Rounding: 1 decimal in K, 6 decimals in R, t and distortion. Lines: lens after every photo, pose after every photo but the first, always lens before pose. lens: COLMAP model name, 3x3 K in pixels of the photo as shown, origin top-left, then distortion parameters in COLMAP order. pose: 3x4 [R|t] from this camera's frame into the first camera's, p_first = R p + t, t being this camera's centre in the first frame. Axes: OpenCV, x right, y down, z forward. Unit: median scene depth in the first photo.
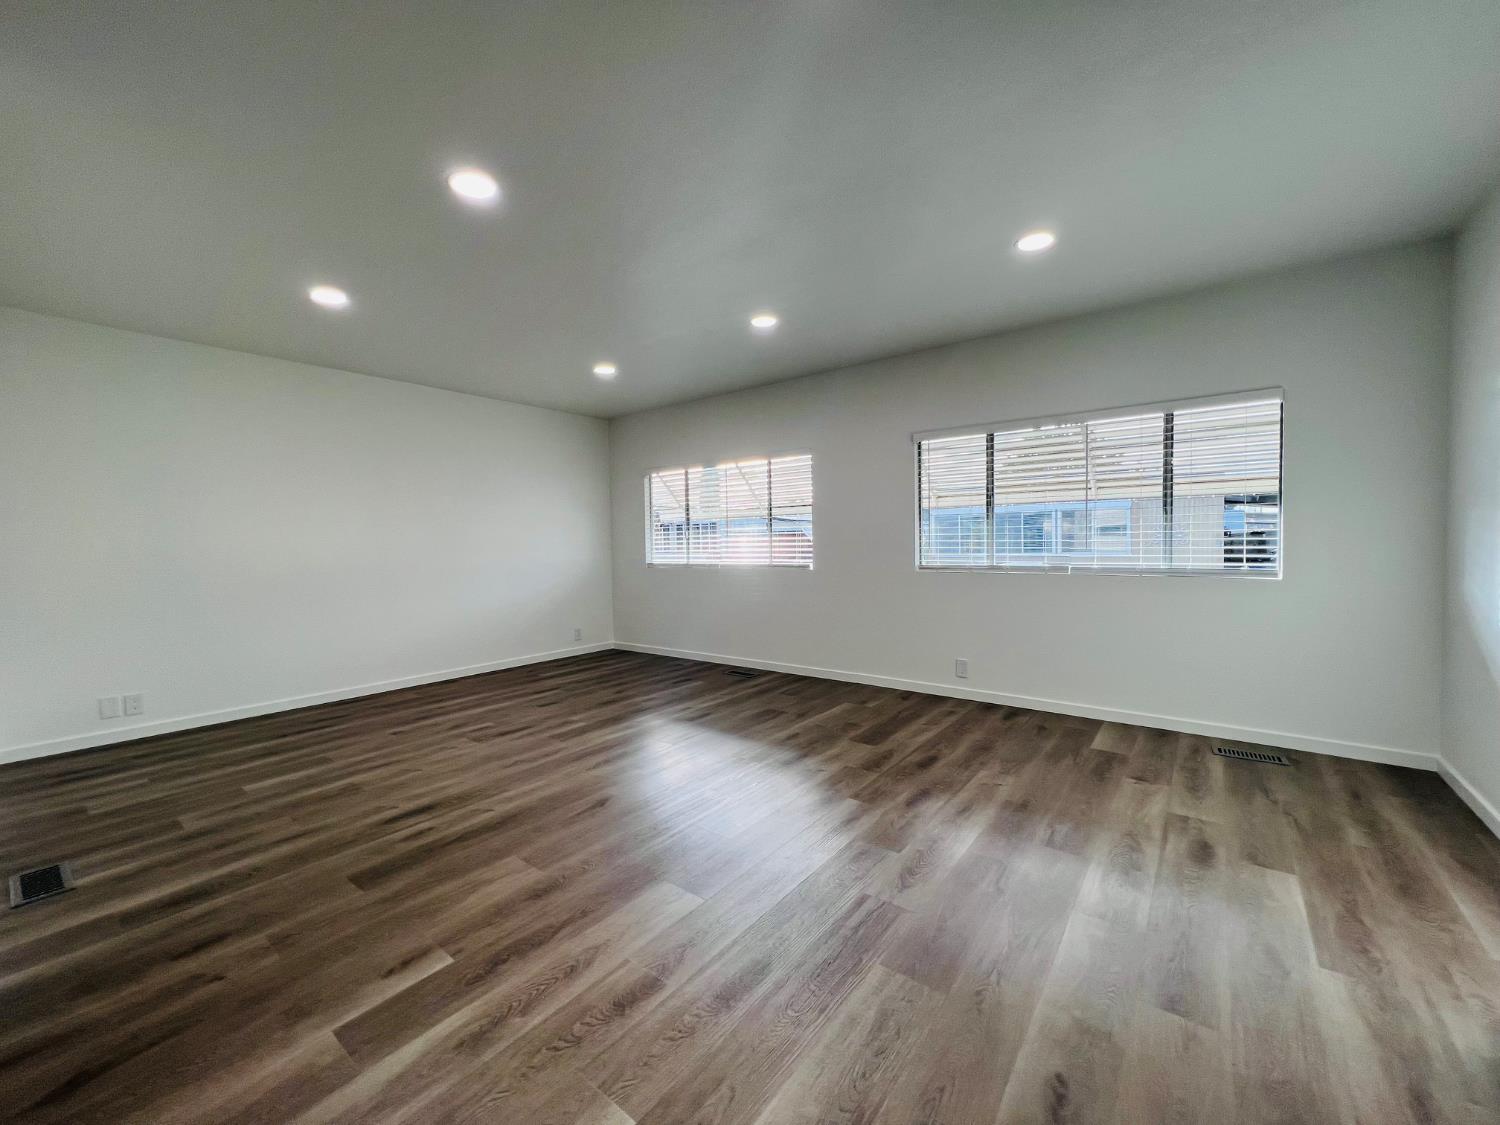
lens RADIAL K [[597.2, 0, 745.5], [0, 597.2, 554.3], [0, 0, 1]] dist [0.000434, 0.000291]
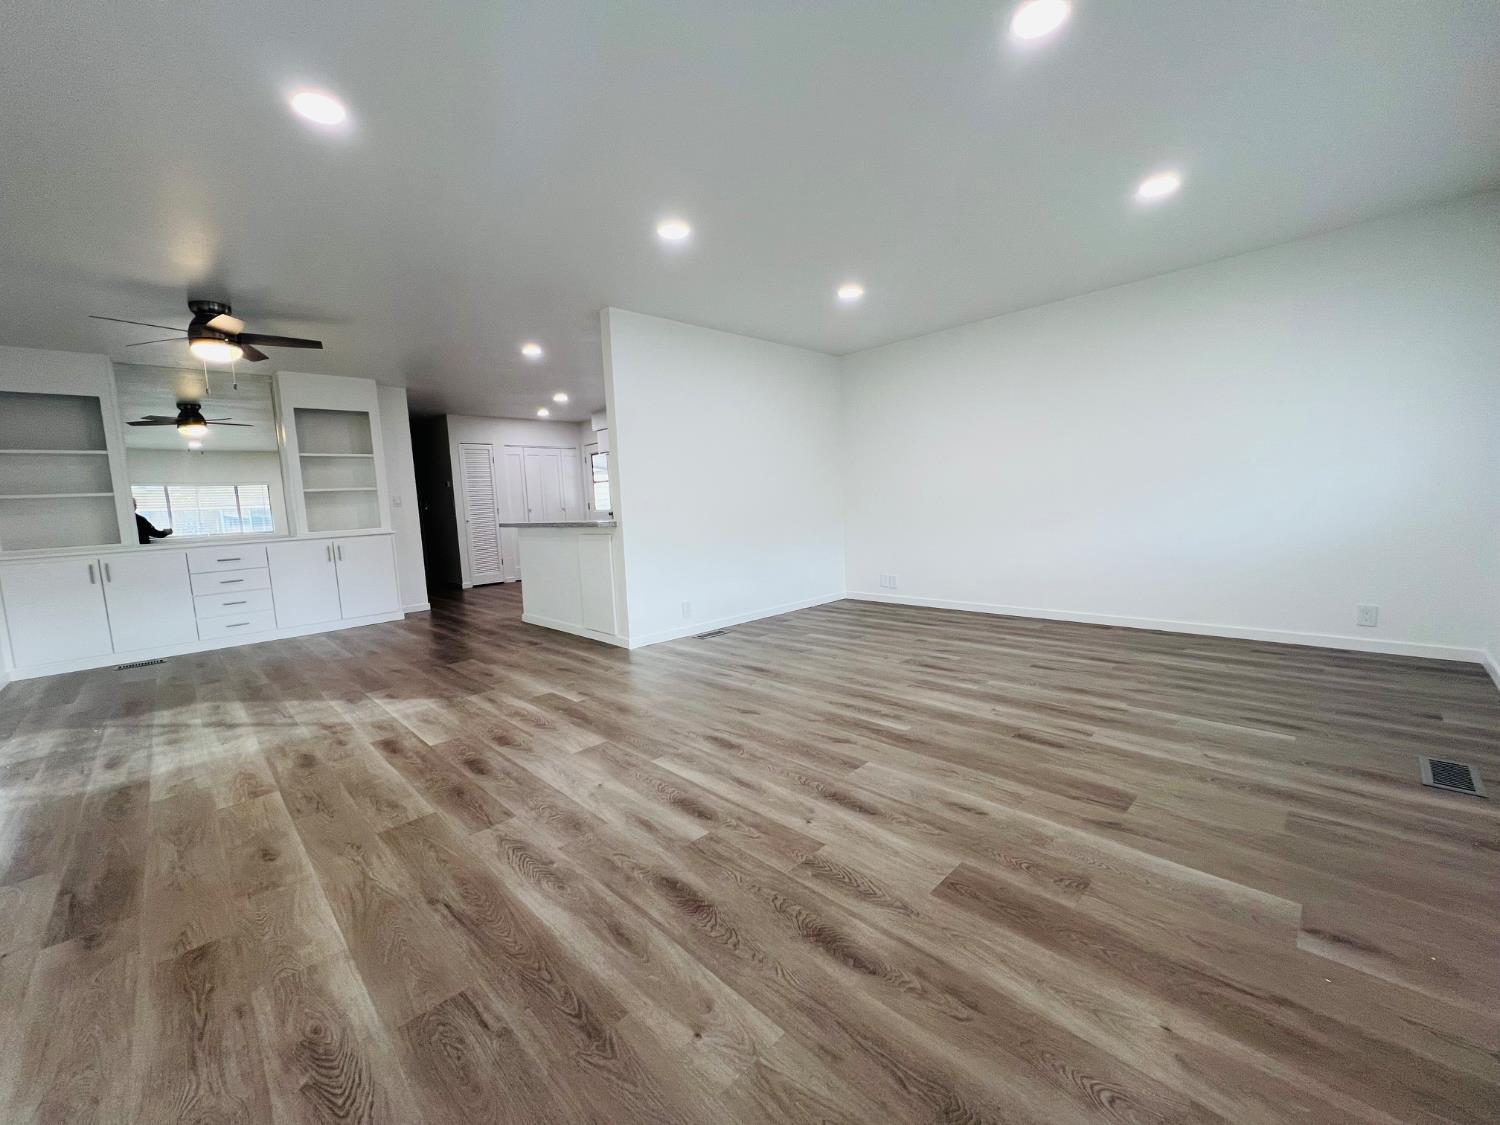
lens RADIAL K [[597.2, 0, 752.3], [0, 597.2, 563.9], [0, 0, 1]] dist [0.000434, 0.000291]
pose [[-0.126010, 0.123636, -0.984294, 0.652220], [0.026129, 0.992273, 0.121293, -0.003262], [0.991685, -0.010434, -0.128267, 0.889745]]
